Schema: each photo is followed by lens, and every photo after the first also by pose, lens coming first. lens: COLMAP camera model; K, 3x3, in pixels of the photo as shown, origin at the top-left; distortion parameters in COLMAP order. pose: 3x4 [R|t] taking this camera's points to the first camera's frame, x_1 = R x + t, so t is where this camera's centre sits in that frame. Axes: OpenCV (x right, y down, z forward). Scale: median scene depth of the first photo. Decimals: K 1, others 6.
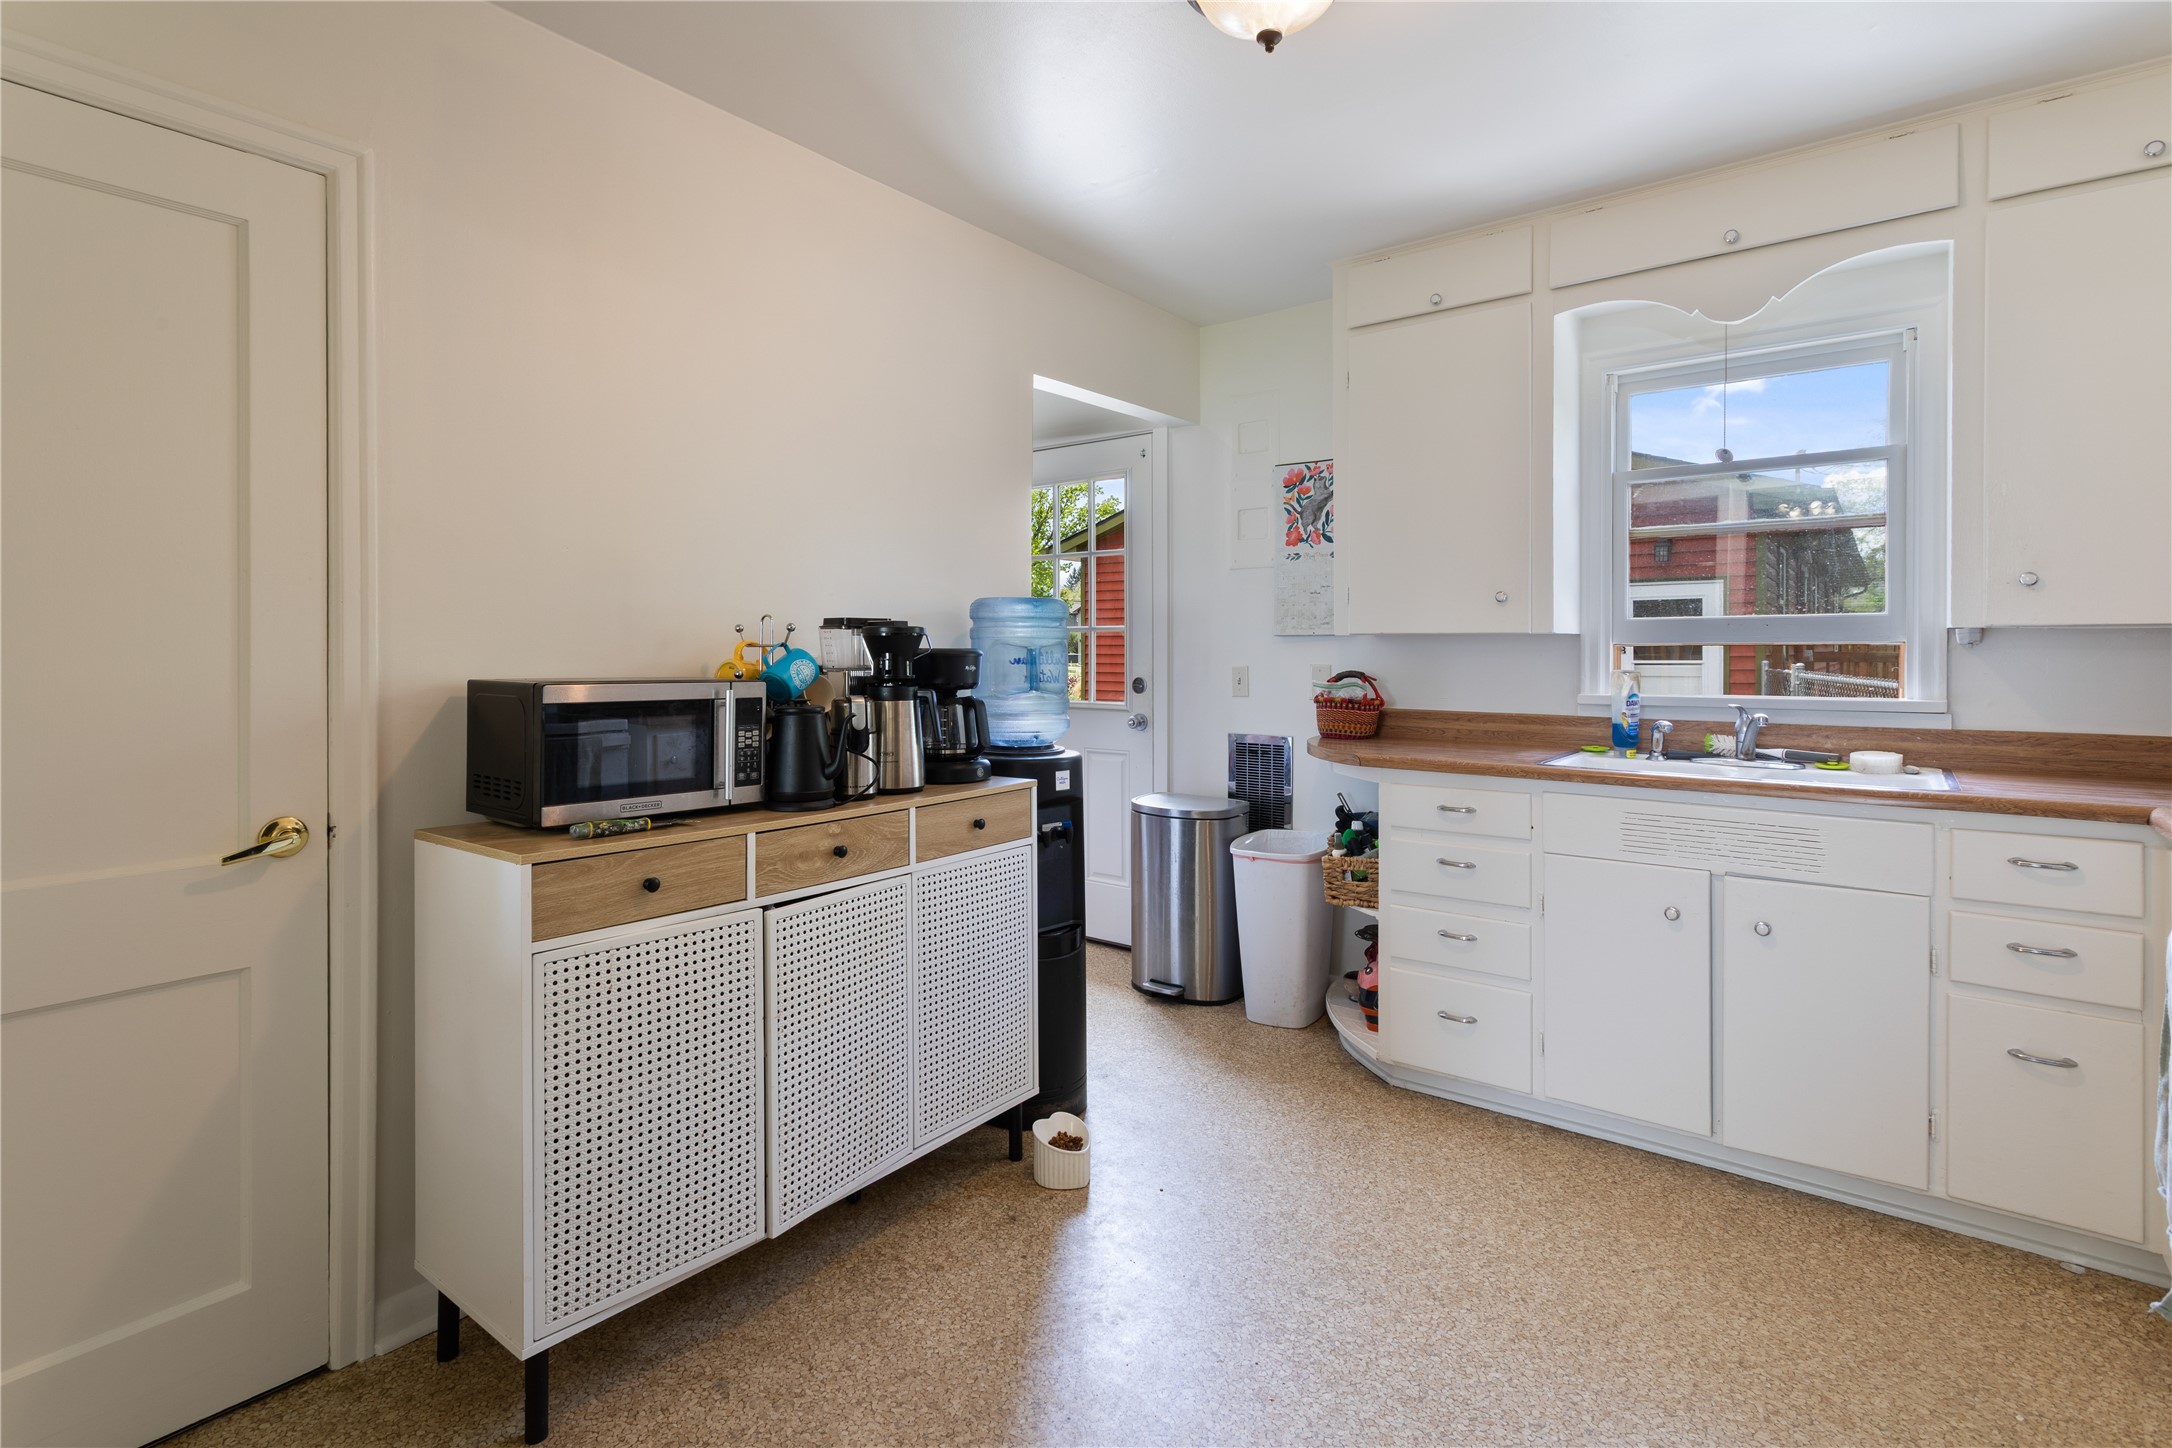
lens RADIAL K [[1053.4, 0, 1091.9], [0, 1053.4, 651.2], [0, 0, 1]] dist [0.002261, -0.000174]
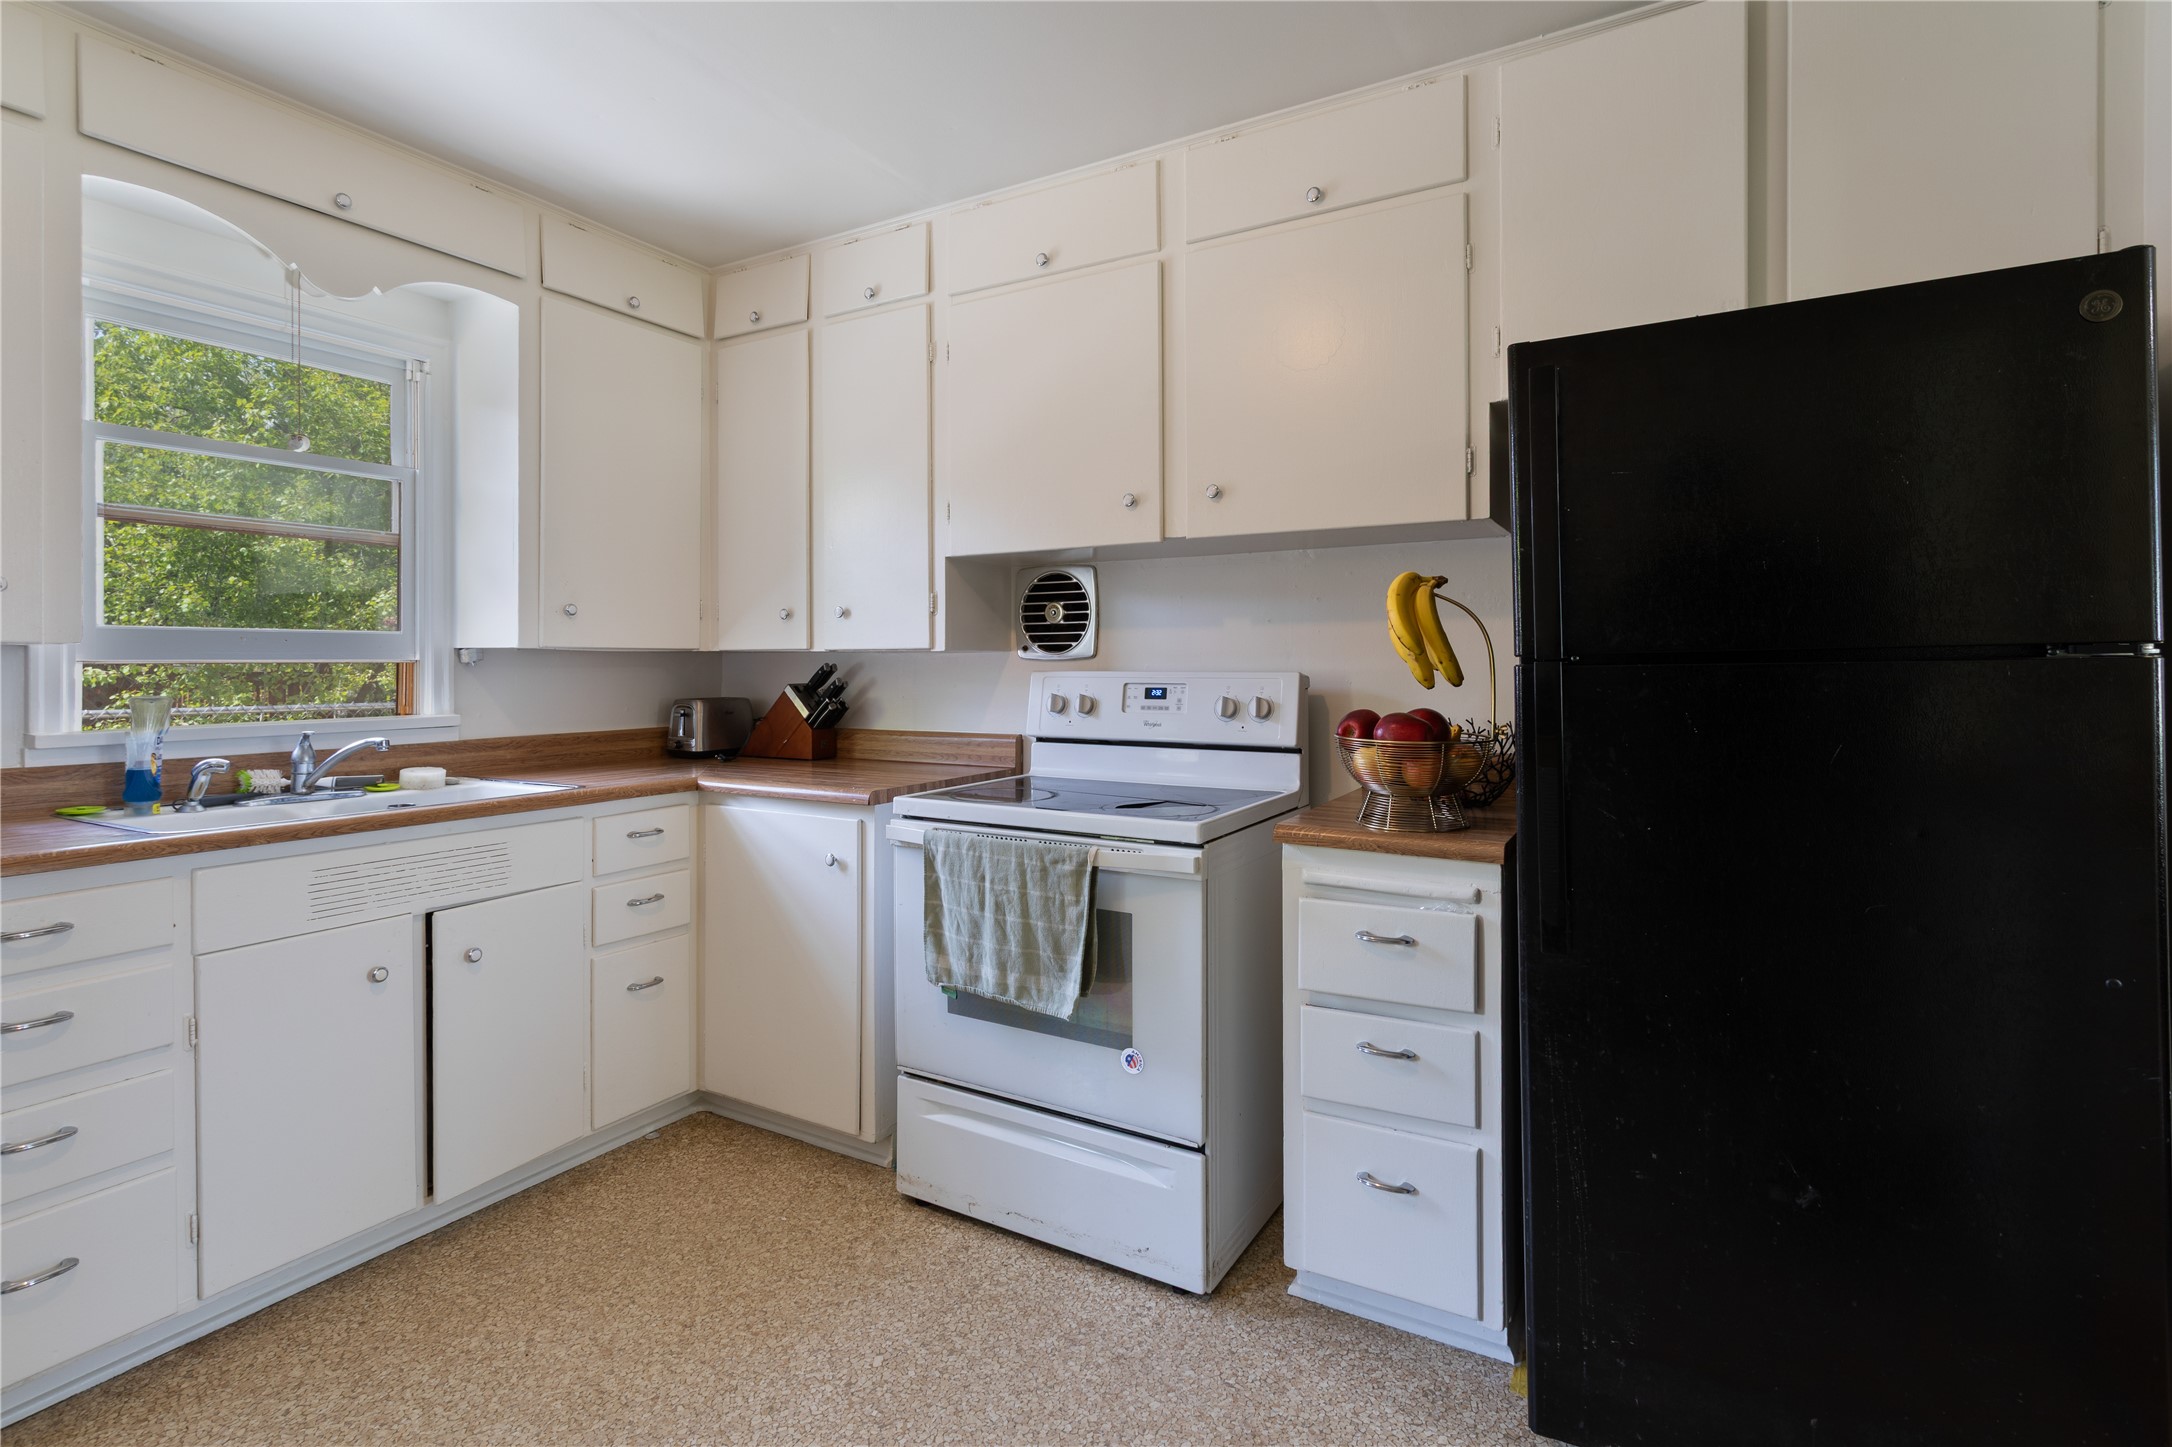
lens RADIAL K [[1053.4, 0, 1065.8], [0, 1053.4, 664.3], [0, 0, 1]] dist [0.002261, -0.000174]
pose [[-0.134558, 0.002278, 0.990903, -0.356431], [0.003790, 0.999991, -0.001784, -0.000568], [-0.990898, 0.003515, -0.134566, 0.528428]]
